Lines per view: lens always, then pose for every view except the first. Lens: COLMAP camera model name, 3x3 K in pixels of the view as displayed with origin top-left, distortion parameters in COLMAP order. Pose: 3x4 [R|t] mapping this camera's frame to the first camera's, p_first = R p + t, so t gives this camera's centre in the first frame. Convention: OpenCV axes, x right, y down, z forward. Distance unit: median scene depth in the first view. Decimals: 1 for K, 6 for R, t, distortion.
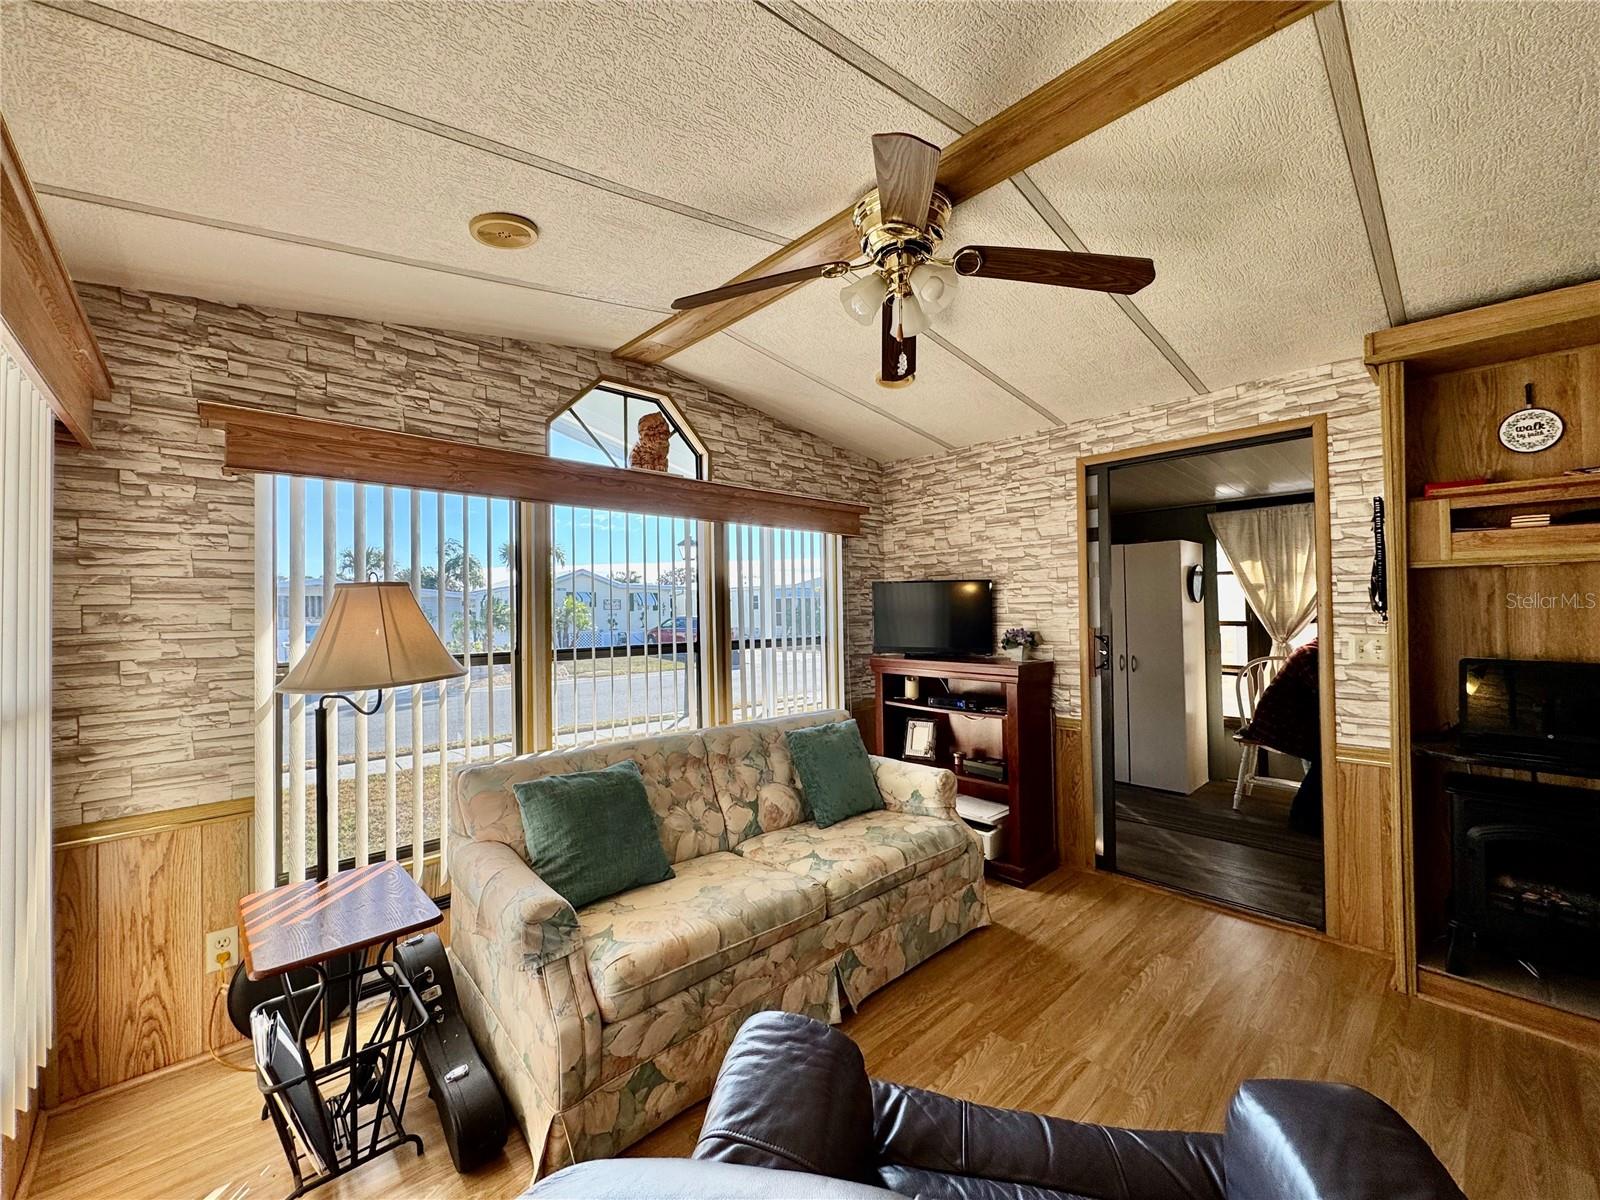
lens RADIAL K [[641.4, 0, 798.9], [0, 641.4, 597.2], [0, 0, 1]] dist [-0.003088, -0.000344]
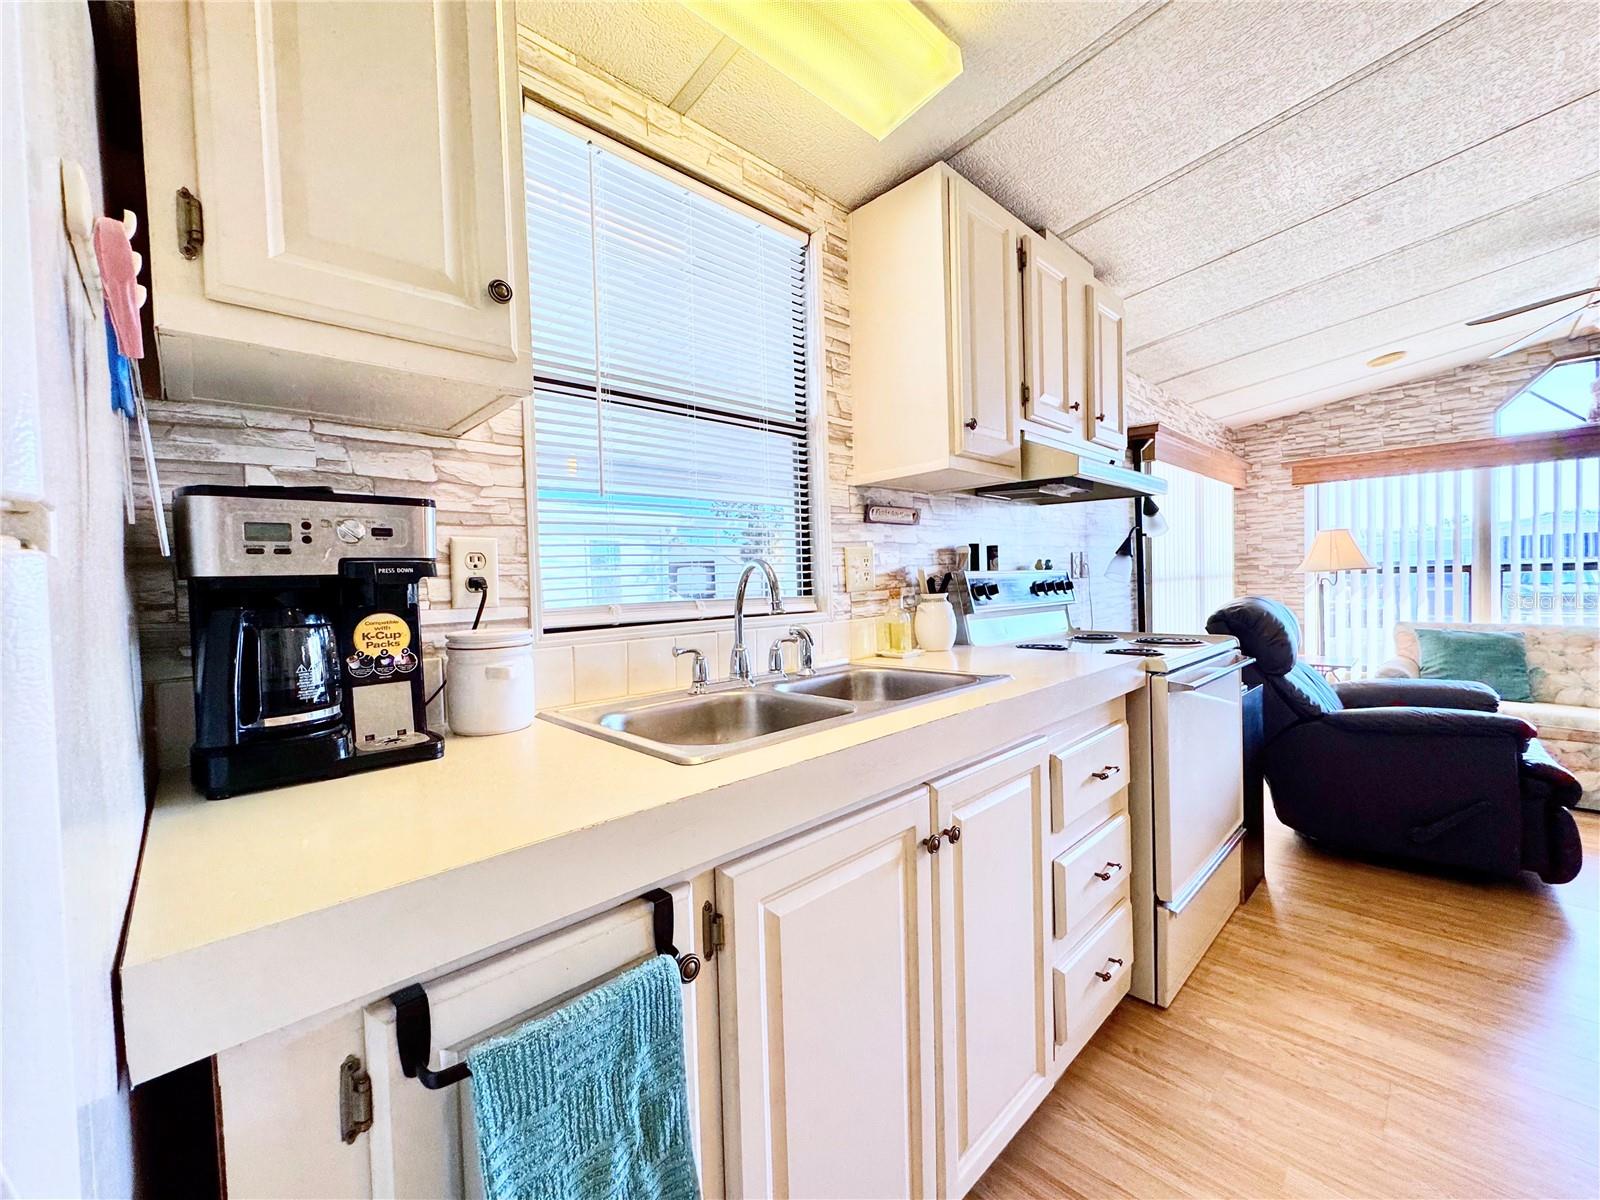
lens RADIAL K [[641.4, 0, 798.9], [0, 641.4, 597.2], [0, 0, 1]] dist [-0.003088, -0.000344]
pose [[0.008144, 0.040217, -0.999158, 1.442080], [0.044735, 0.998176, 0.040542, 0.035883], [0.998966, -0.045028, 0.006330, -0.849426]]
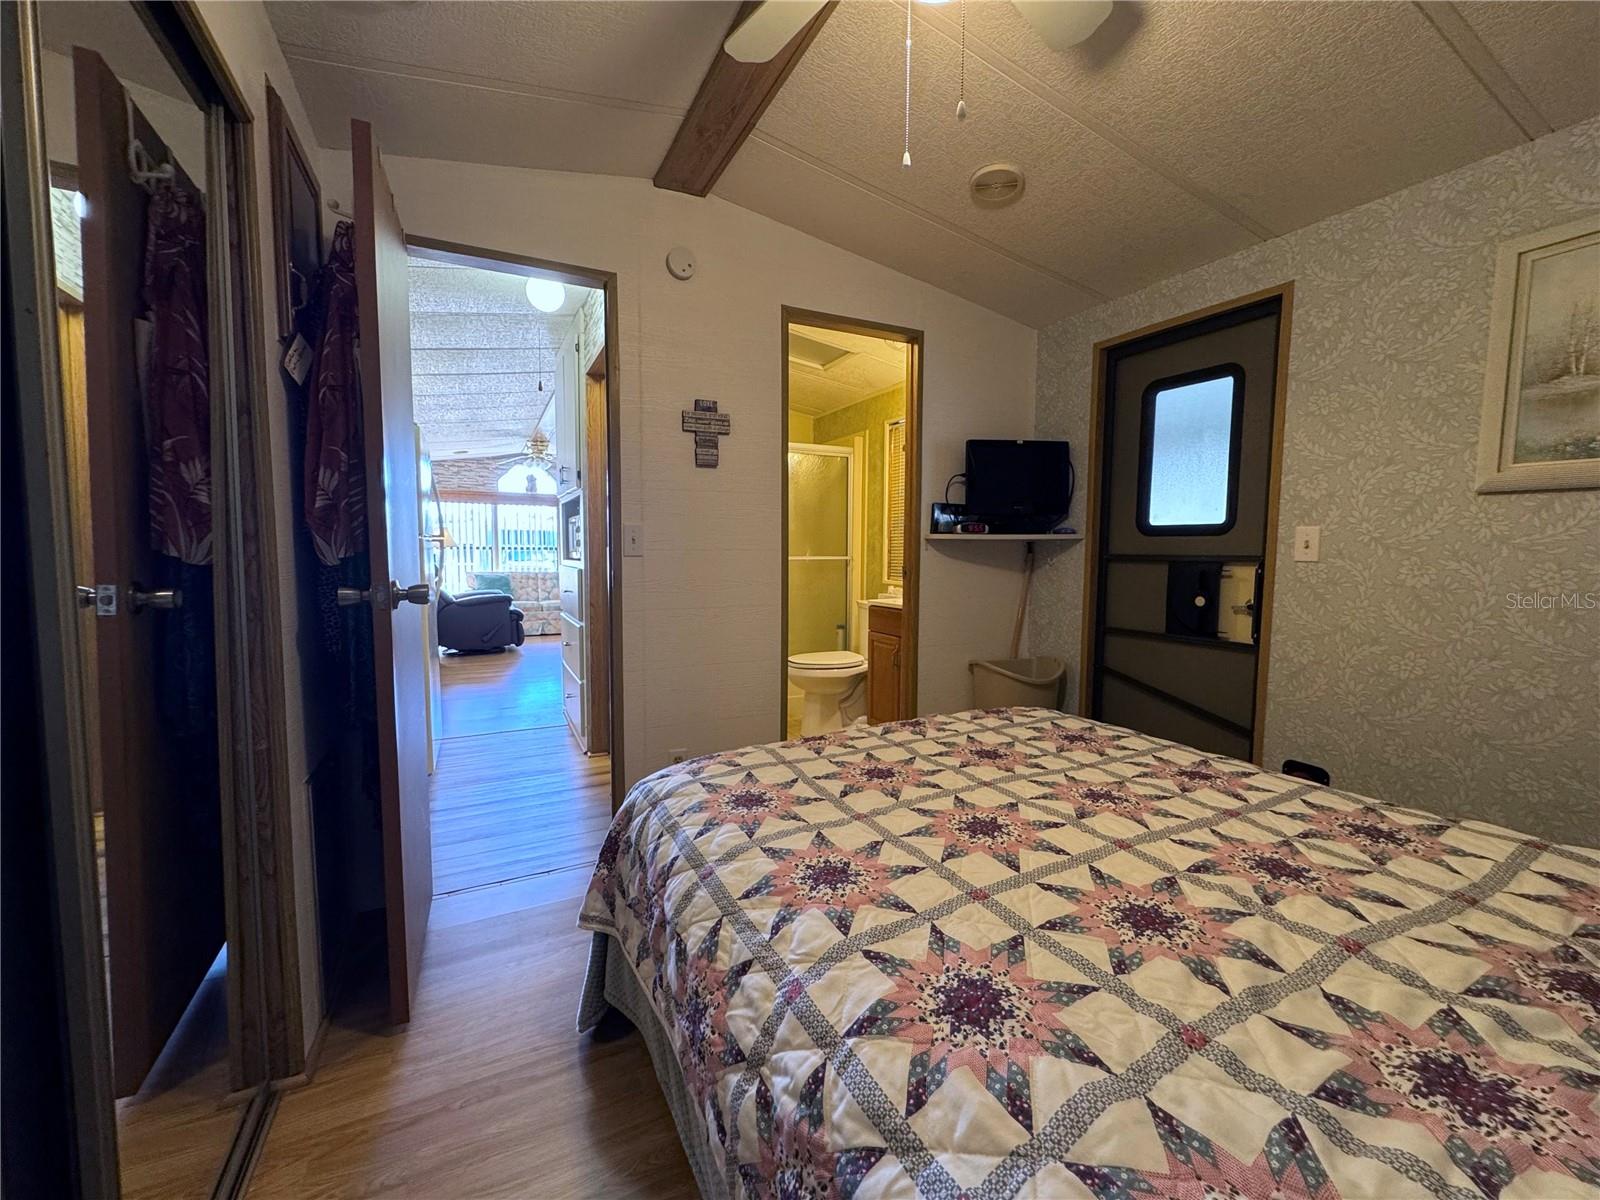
lens RADIAL K [[641.4, 0, 798.9], [0, 641.4, 597.2], [0, 0, 1]] dist [-0.003088, -0.000344]
pose [[0.956360, 0.035290, -0.290051, 2.859946], [-0.009950, 0.996037, 0.088379, 0.041428], [0.292020, -0.081636, 0.952922, -2.443455]]
